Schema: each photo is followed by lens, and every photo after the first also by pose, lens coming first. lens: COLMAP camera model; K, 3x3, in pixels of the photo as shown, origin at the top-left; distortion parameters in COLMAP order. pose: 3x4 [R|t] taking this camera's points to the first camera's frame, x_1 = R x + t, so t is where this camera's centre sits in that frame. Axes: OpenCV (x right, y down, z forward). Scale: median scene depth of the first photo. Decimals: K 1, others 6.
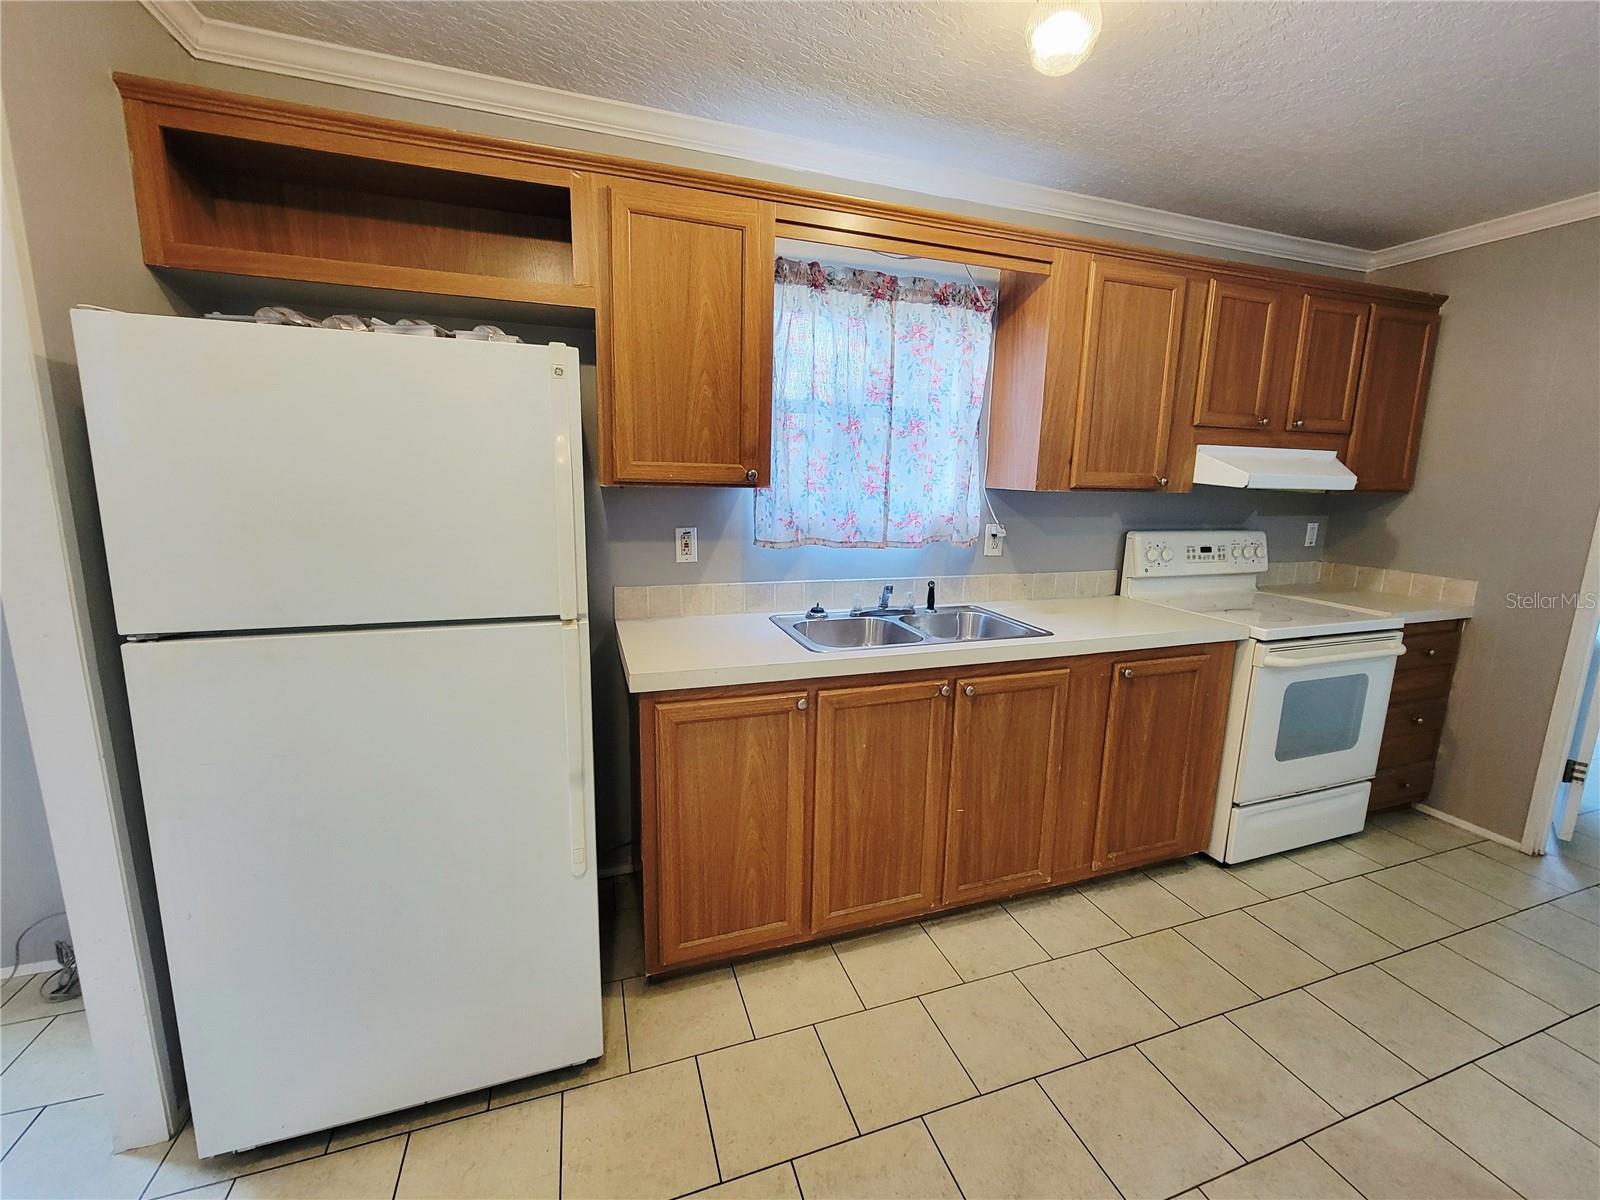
lens RADIAL K [[643.4, 0, 799.3], [0, 643.4, 594.0], [0, 0, 1]] dist [-0.001540, -0.000210]
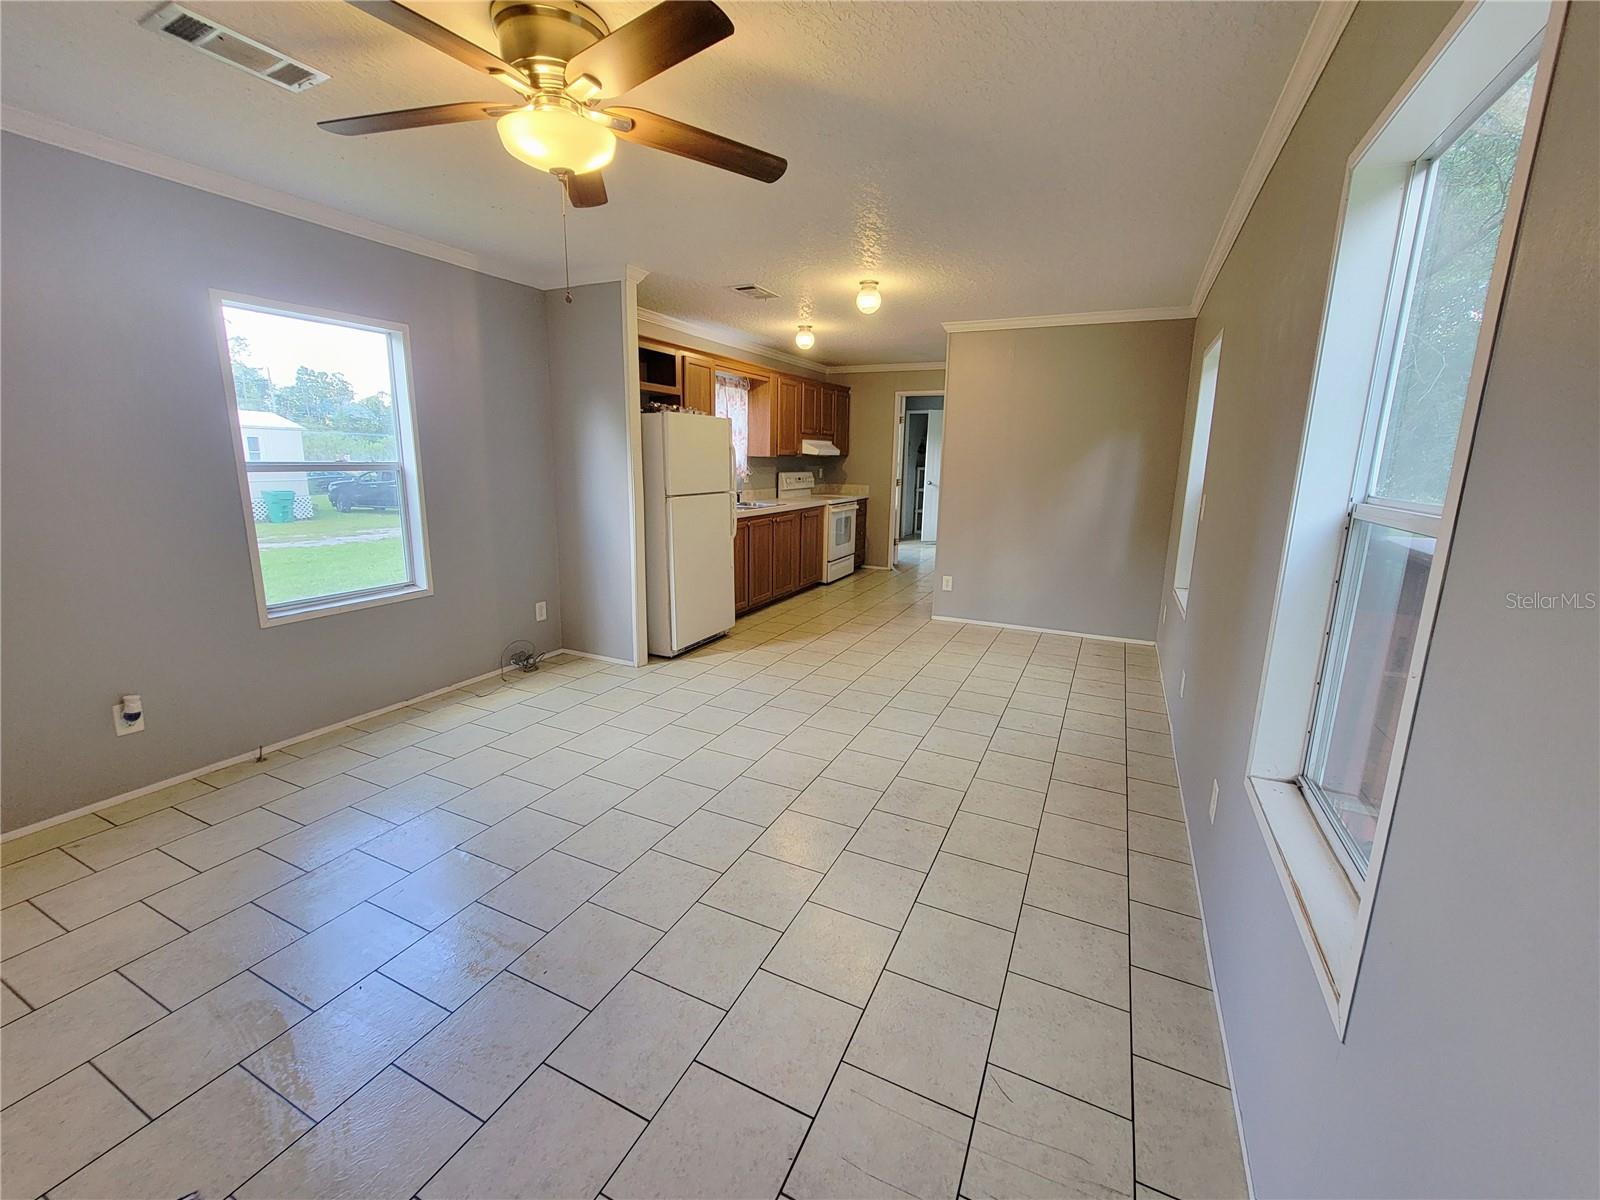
lens RADIAL K [[649.6, 0, 805.4], [0, 649.6, 587.8], [0, 0, 1]] dist [0.001293, 0.000044]
pose [[0.698543, -0.148247, 0.700043, -1.437175], [0.120160, 0.988714, 0.089477, 0.155000], [-0.705407, 0.021614, 0.708473, -0.998554]]
